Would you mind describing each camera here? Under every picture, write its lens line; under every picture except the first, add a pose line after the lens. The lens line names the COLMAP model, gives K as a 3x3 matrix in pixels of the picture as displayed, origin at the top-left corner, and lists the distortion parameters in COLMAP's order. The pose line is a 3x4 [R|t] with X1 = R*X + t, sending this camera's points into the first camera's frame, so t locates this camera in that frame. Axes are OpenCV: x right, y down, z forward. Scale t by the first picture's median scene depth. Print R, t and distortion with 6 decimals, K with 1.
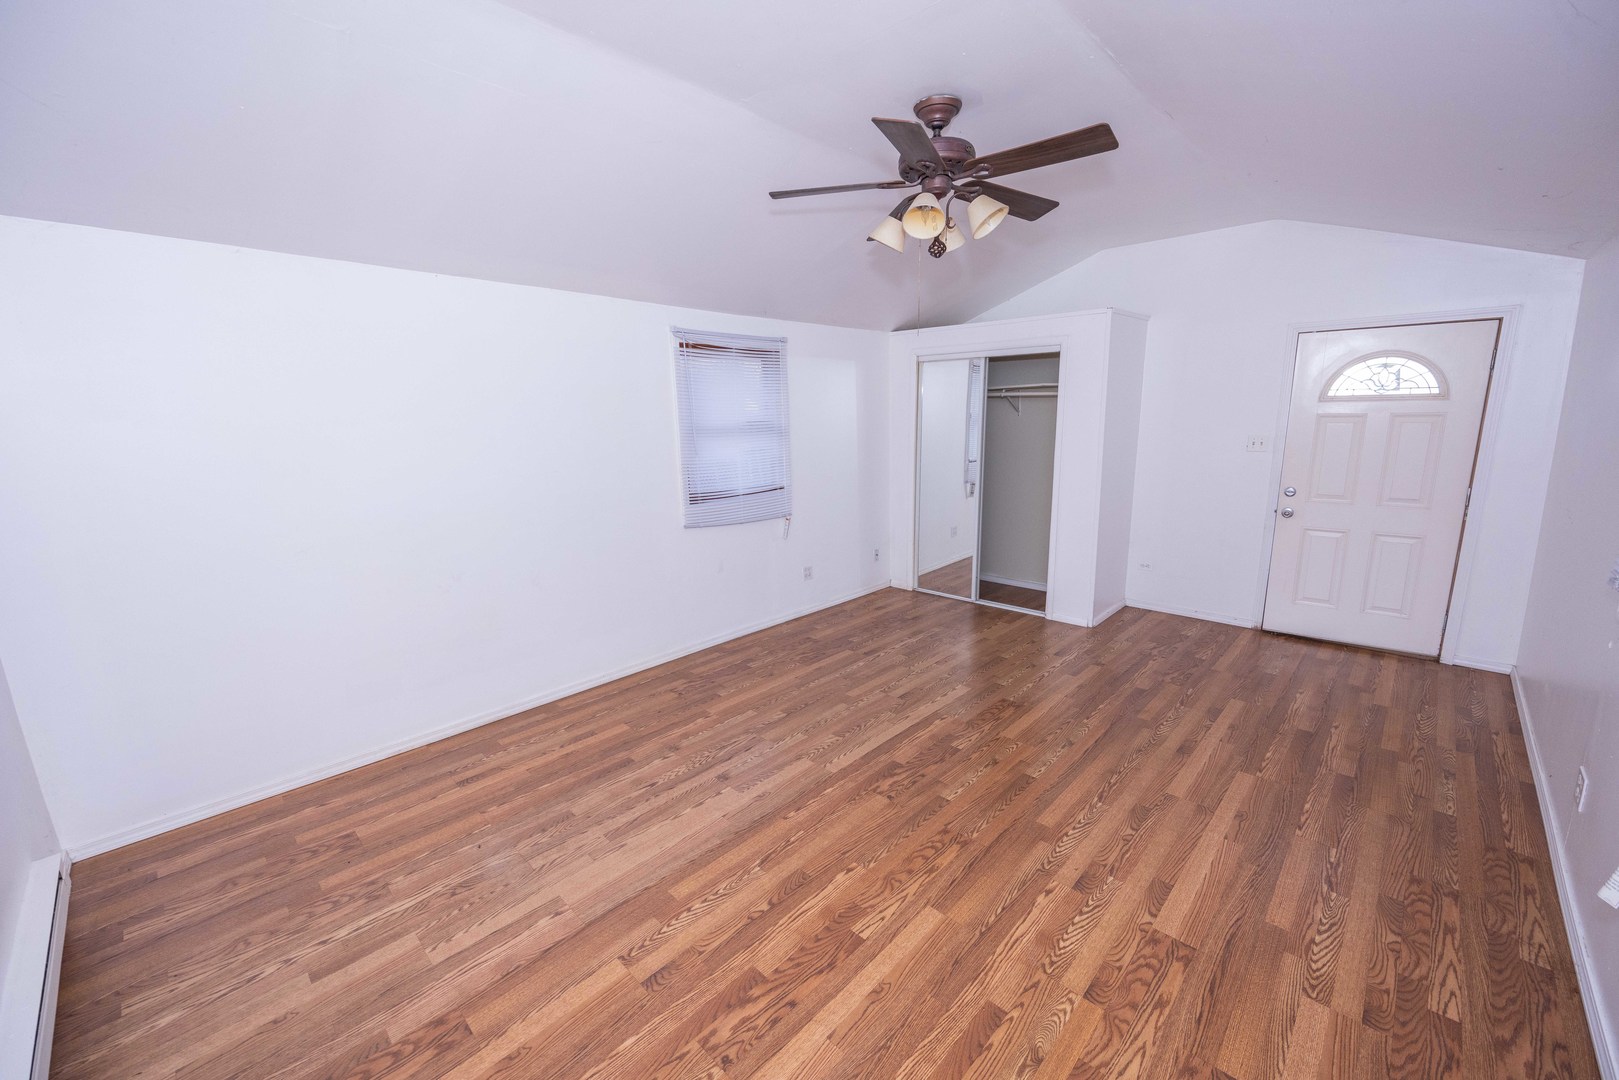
lens RADIAL K [[648.7, 0, 808.6], [0, 648.7, 549.5], [0, 0, 1]] dist [0.001001, -0.000787]
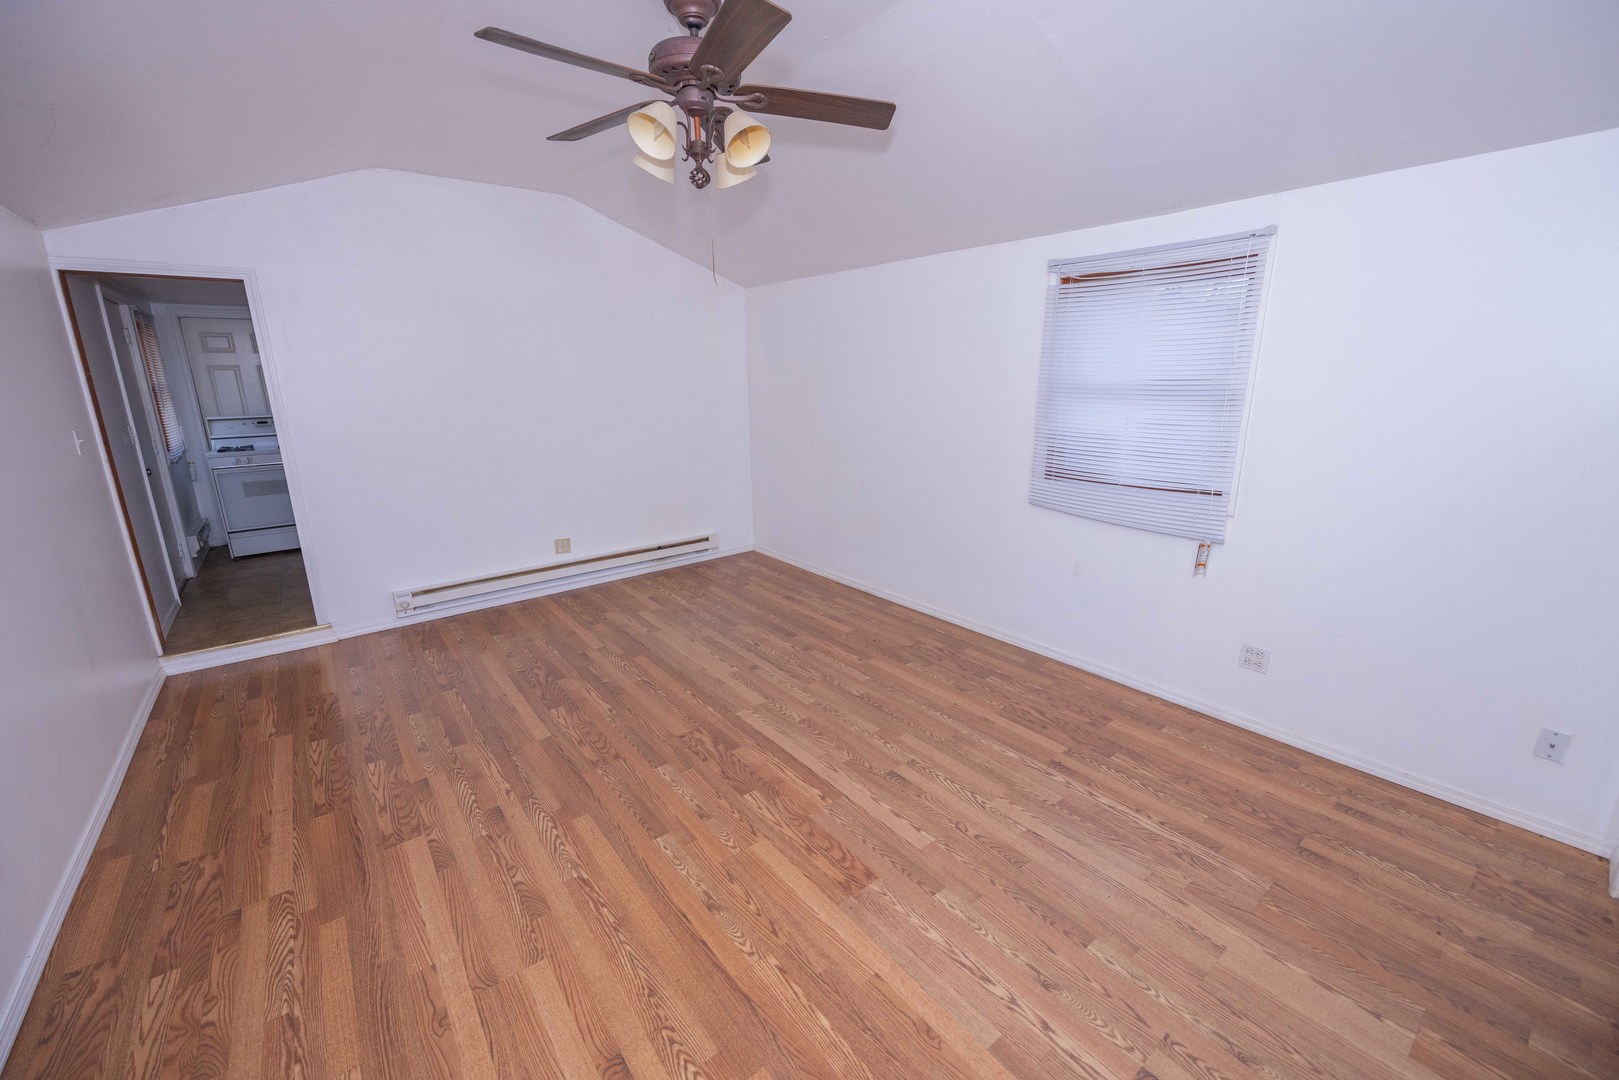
lens RADIAL K [[648.7, 0, 808.2], [0, 648.7, 536.5], [0, 0, 1]] dist [0.001001, -0.000787]
pose [[-0.145798, 0.262086, -0.953968, 1.043782], [-0.187133, 0.939558, 0.286727, -0.279954], [0.971455, 0.220323, -0.087940, 1.236170]]
